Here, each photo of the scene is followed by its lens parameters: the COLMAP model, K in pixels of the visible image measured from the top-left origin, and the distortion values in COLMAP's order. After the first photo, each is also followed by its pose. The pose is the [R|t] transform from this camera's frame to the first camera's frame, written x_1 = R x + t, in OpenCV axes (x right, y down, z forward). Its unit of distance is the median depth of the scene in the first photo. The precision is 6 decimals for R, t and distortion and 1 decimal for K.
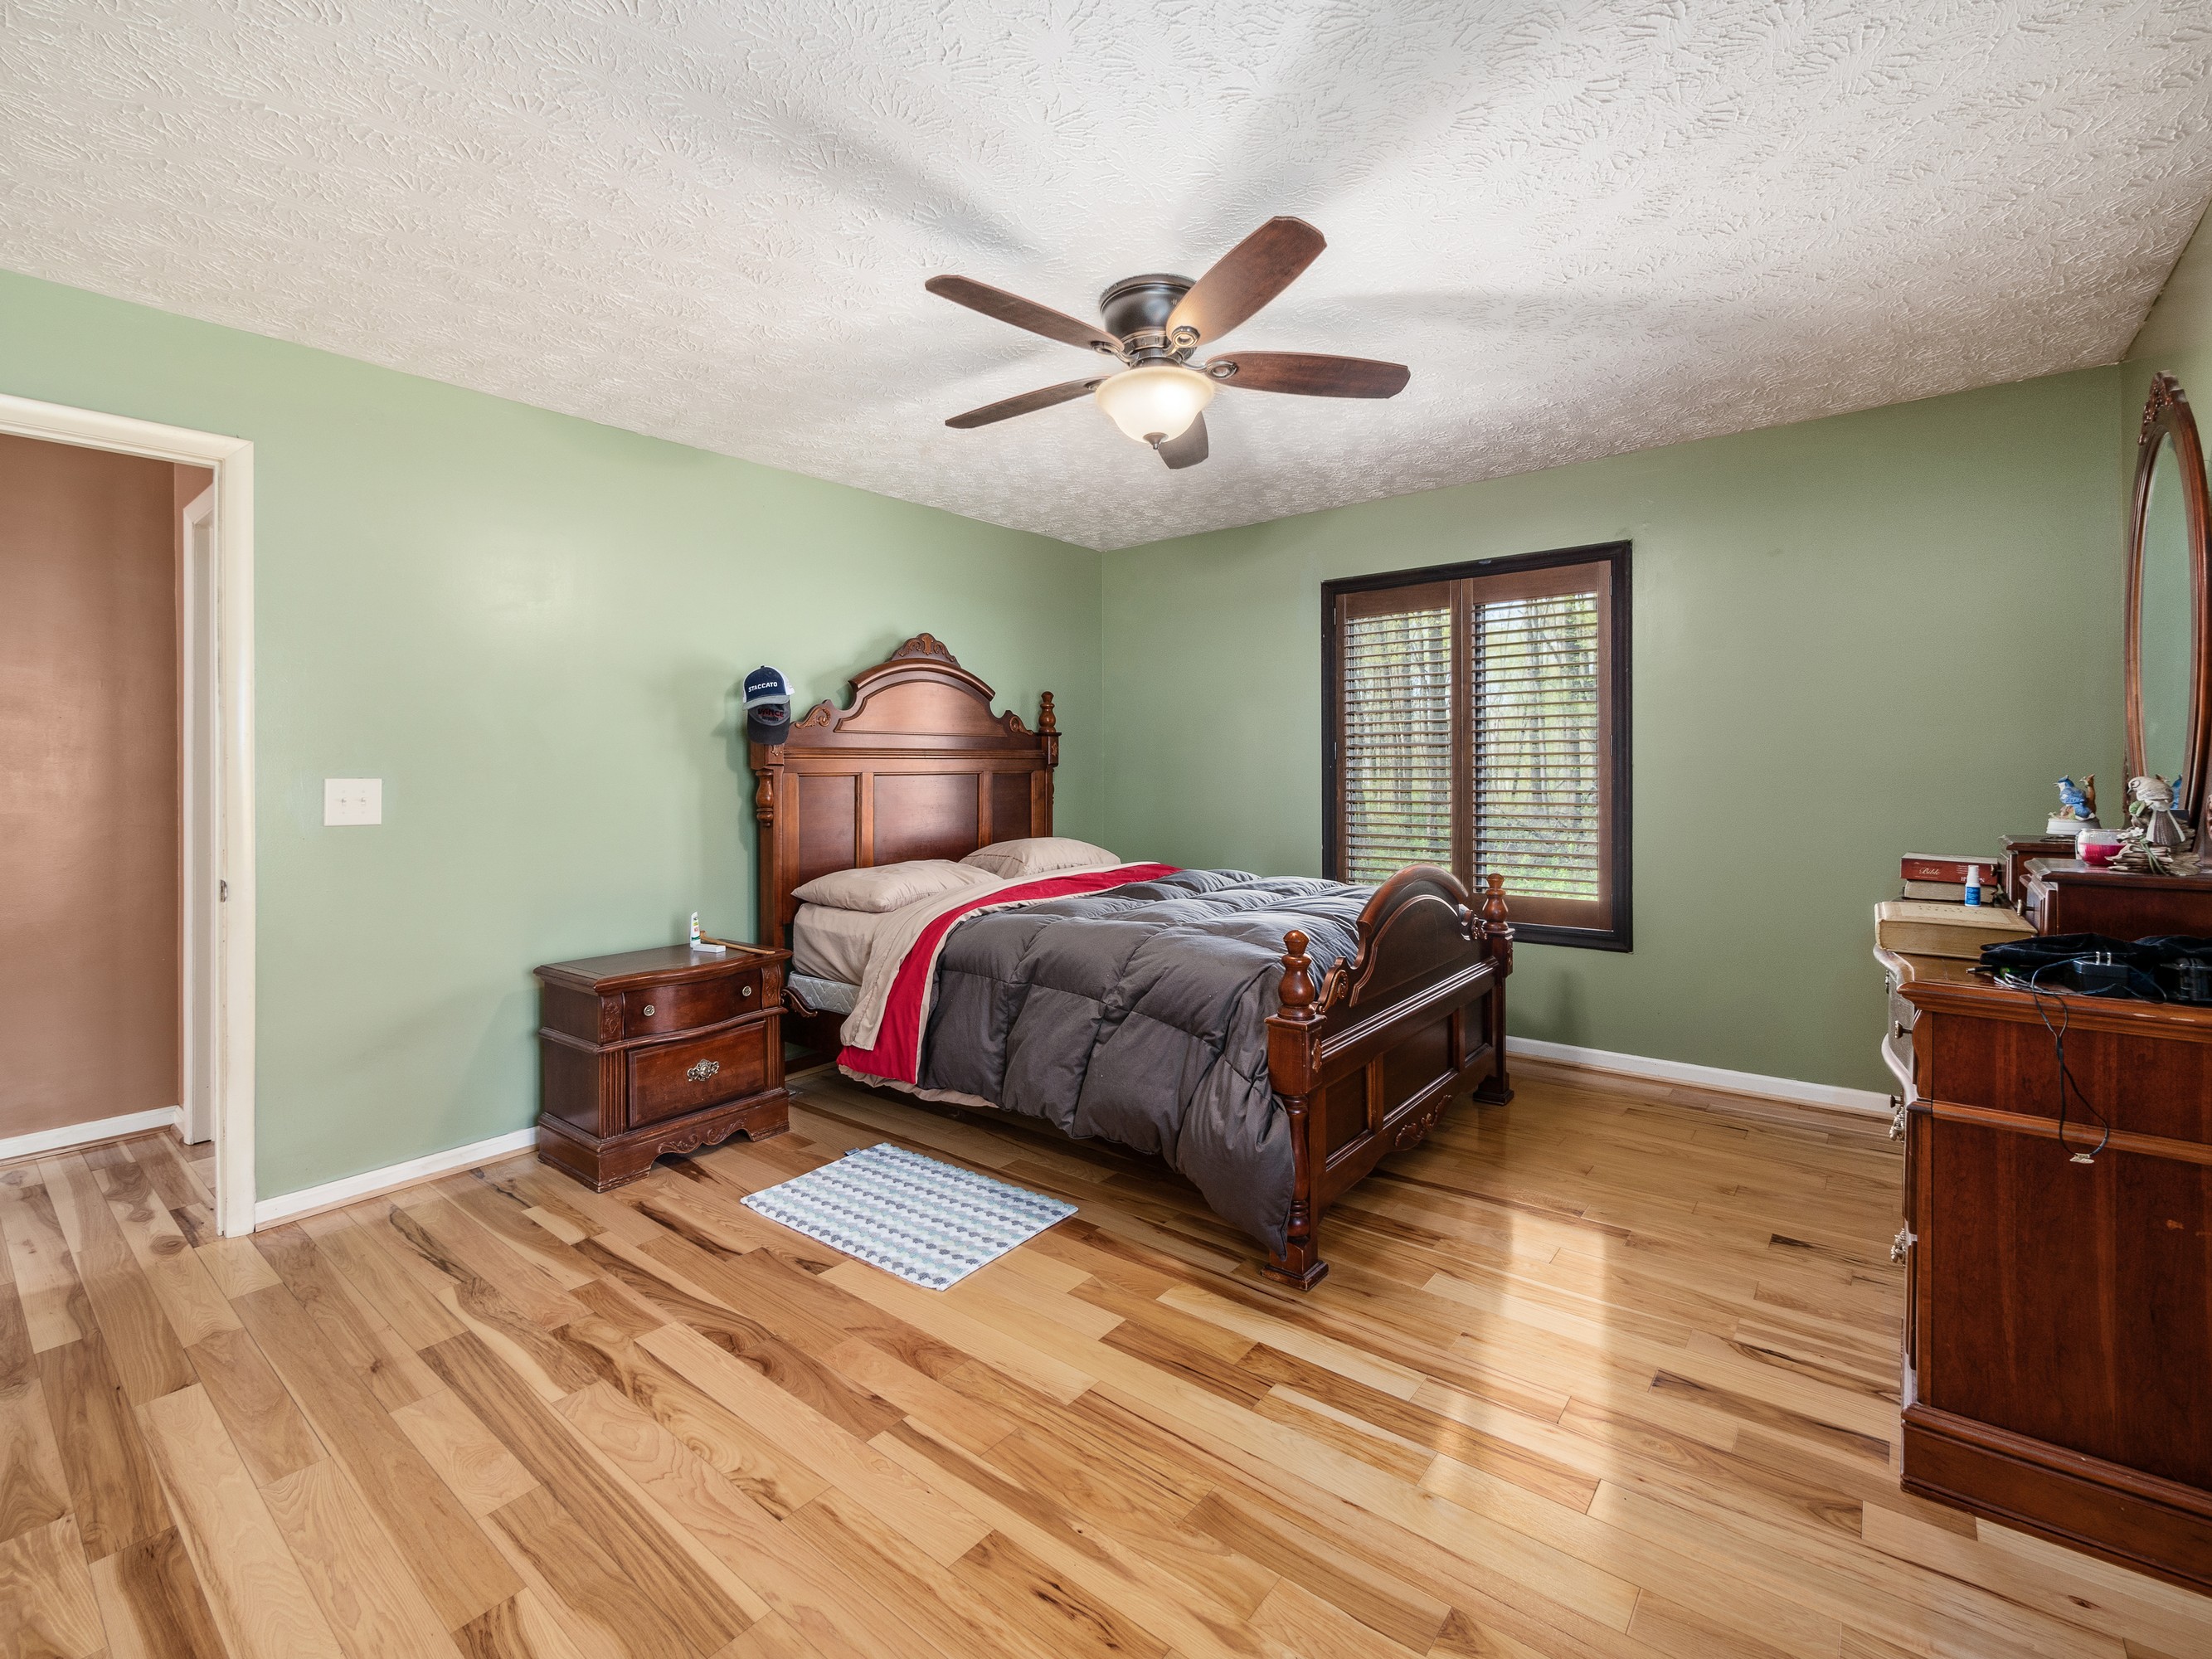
lens RADIAL K [[975.0, 0, 1107.6], [0, 975.0, 772.3], [0, 0, 1]] dist [0.000173, 0.000046]
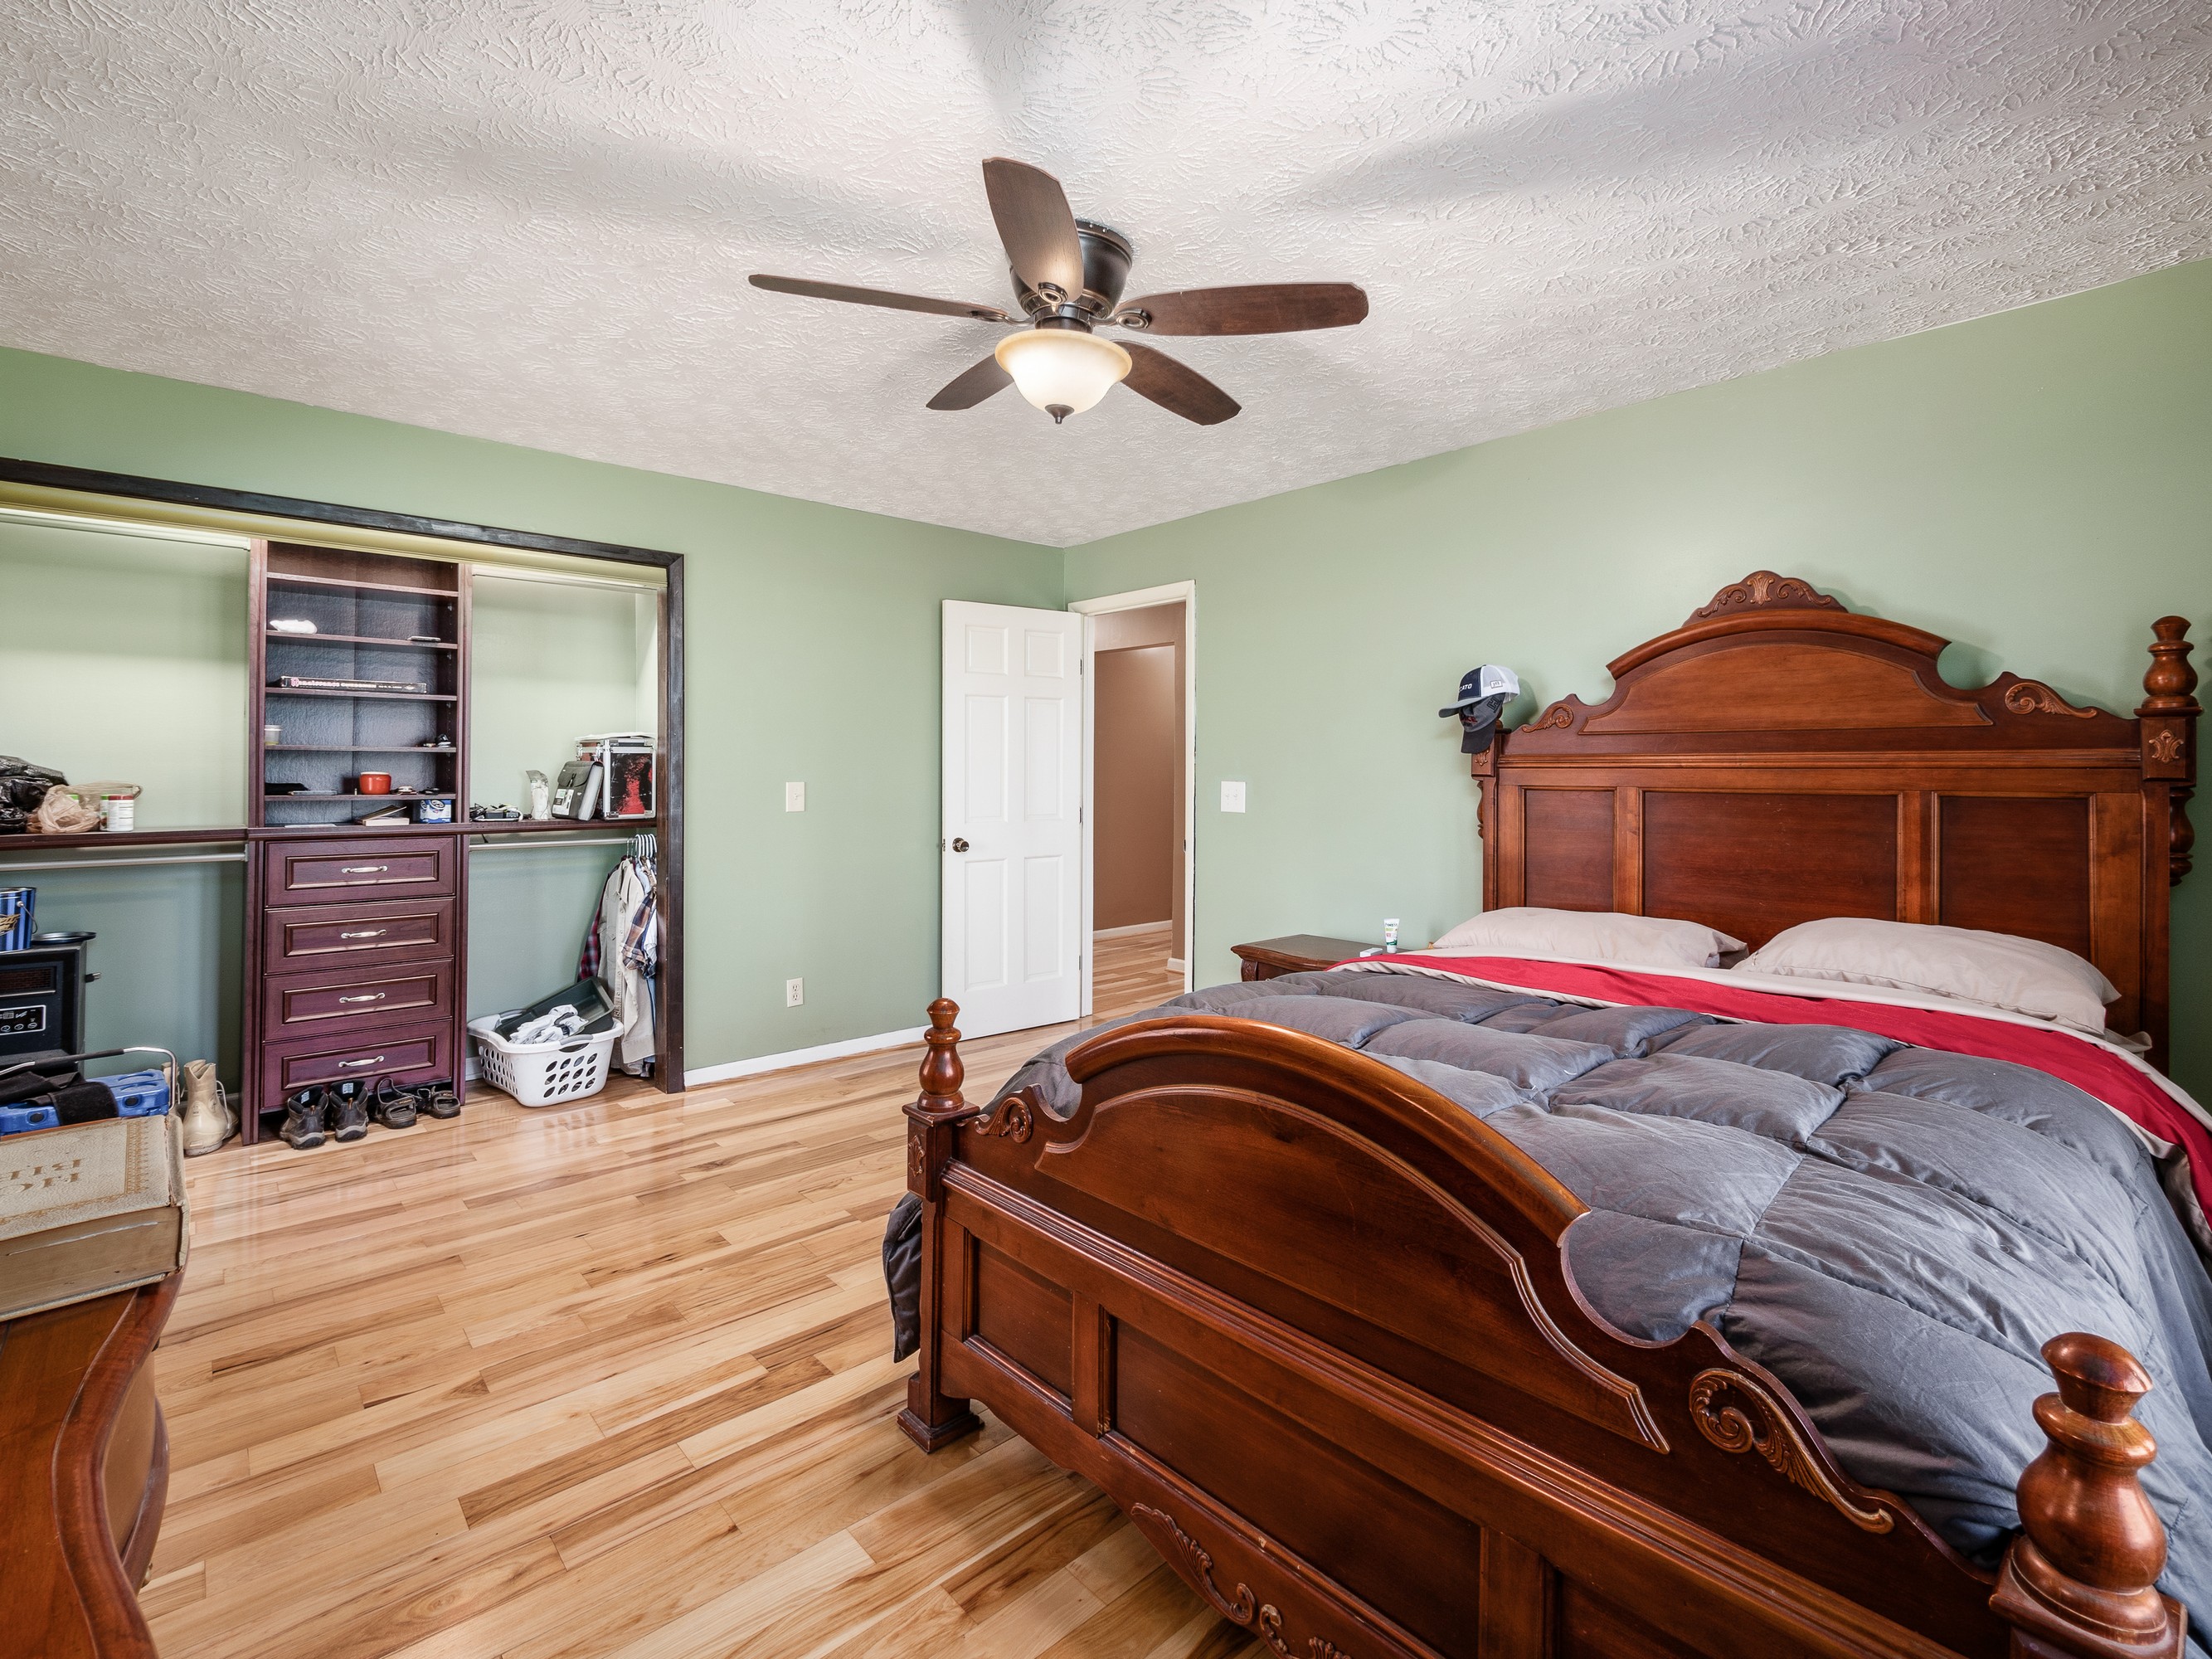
lens RADIAL K [[1034.4, 0, 1107.6], [0, 1034.4, 750.7], [0, 0, 1]] dist [0.000074, 0.000031]
pose [[-0.158742, -0.010242, -0.987267, 1.057800], [-0.006156, 0.999937, -0.009384, -0.032693], [0.987301, 0.004588, -0.158795, 1.323742]]
